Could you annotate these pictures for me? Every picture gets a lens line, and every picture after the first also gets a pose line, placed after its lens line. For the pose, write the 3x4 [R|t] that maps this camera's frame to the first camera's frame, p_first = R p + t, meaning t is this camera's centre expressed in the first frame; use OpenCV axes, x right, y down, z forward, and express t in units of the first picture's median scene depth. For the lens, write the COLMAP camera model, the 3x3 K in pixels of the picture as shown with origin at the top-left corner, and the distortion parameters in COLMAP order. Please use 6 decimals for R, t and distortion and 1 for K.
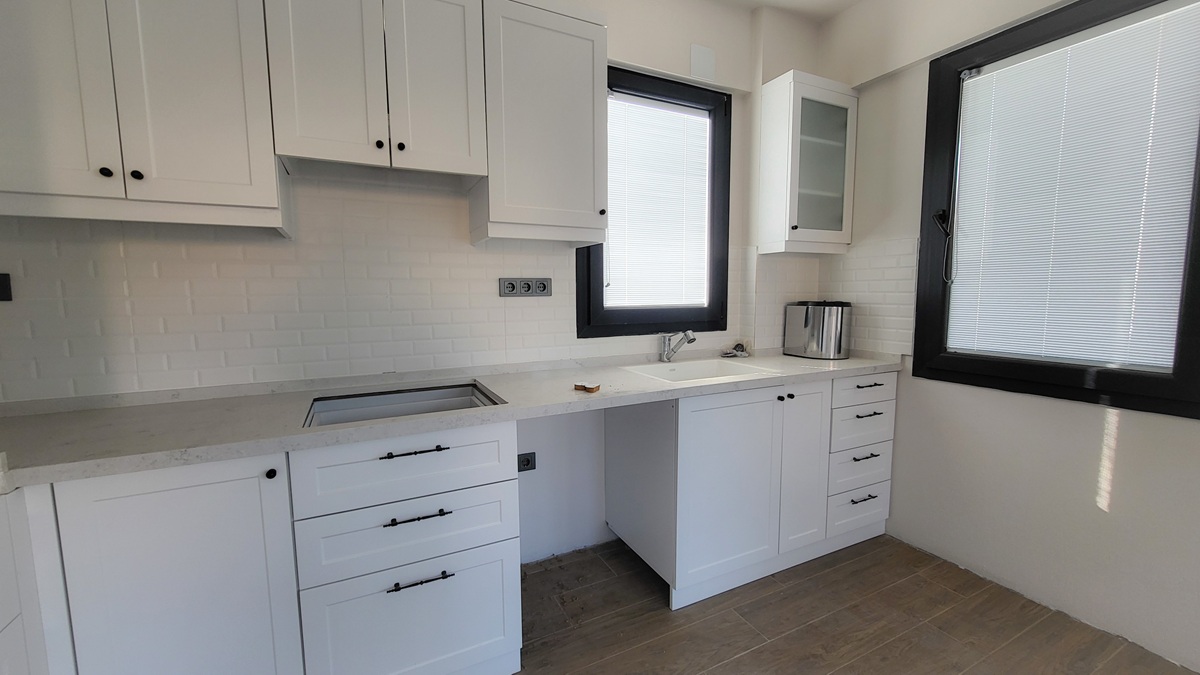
lens RADIAL K [[475.0, 0, 601.4], [0, 475.0, 338.8], [0, 0, 1]] dist [0.000149, -0.000097]
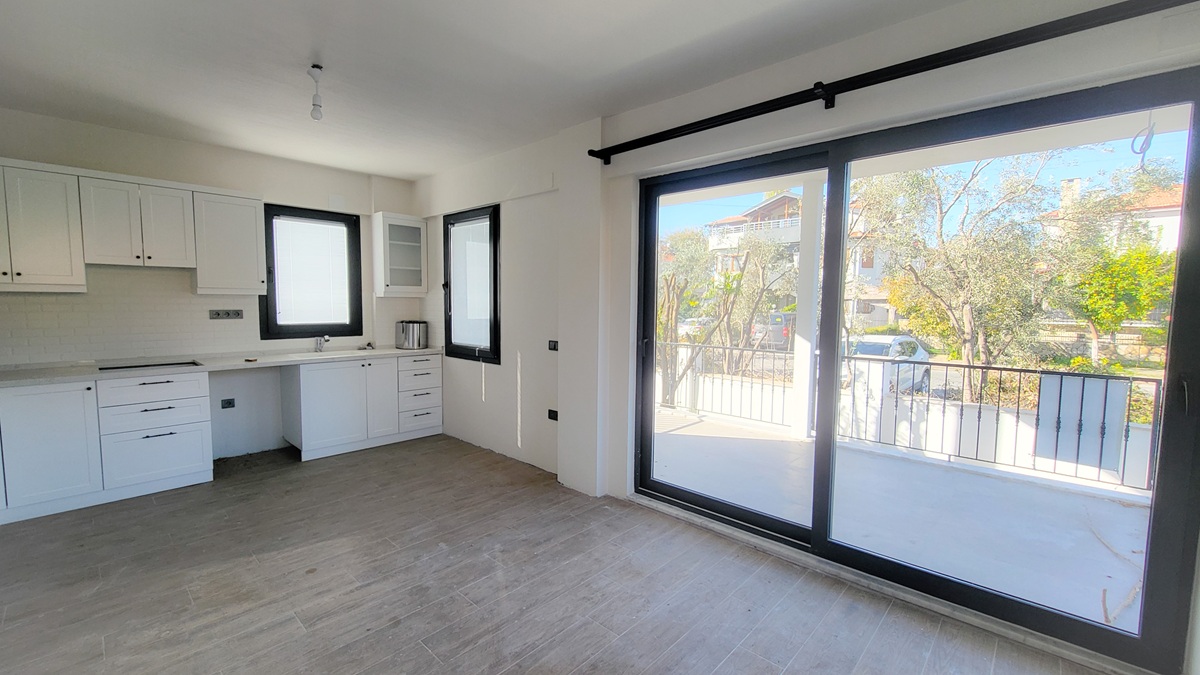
lens RADIAL K [[489.0, 0, 600.0], [0, 489.0, 337.5], [0, 0, 1]] dist [-0.000310, -0.000126]
pose [[0.937112, -0.008806, 0.348918, 0.567872], [0.017129, 0.999637, -0.020775, 0.055849], [-0.348608, 0.025445, 0.936923, -1.407683]]
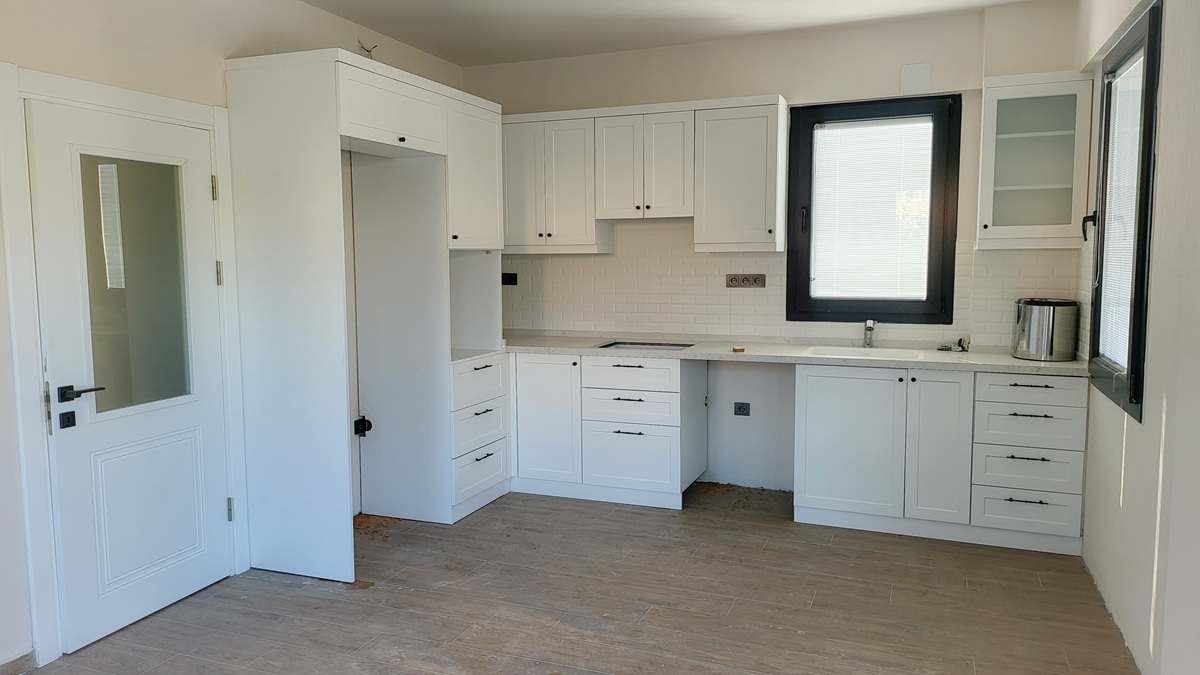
lens RADIAL K [[833.7, 0, 600.9], [0, 833.7, 331.4], [0, 0, 1]] dist [0.045762, -0.000907]
pose [[0.662745, 0.070341, -0.745534, 1.320717], [-0.071609, 0.996969, 0.030407, -0.004682], [0.745413, 0.033235, 0.665774, -0.887720]]
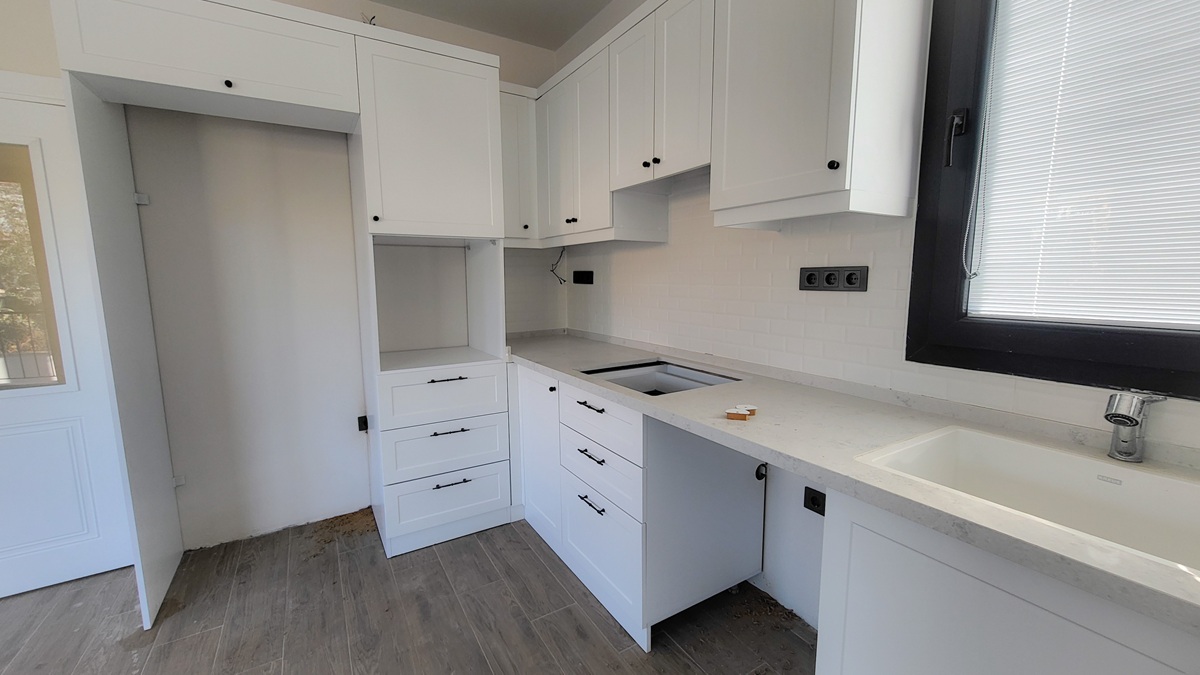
lens RADIAL K [[479.4, 0, 600.0], [0, 479.4, 337.5], [0, 0, 1]] dist [-0.000330, -0.000150]
pose [[0.080992, 0.136200, -0.987365, 0.551182], [-0.091755, 0.987432, 0.128682, -0.076645], [0.992482, 0.080174, 0.092471, 0.541101]]
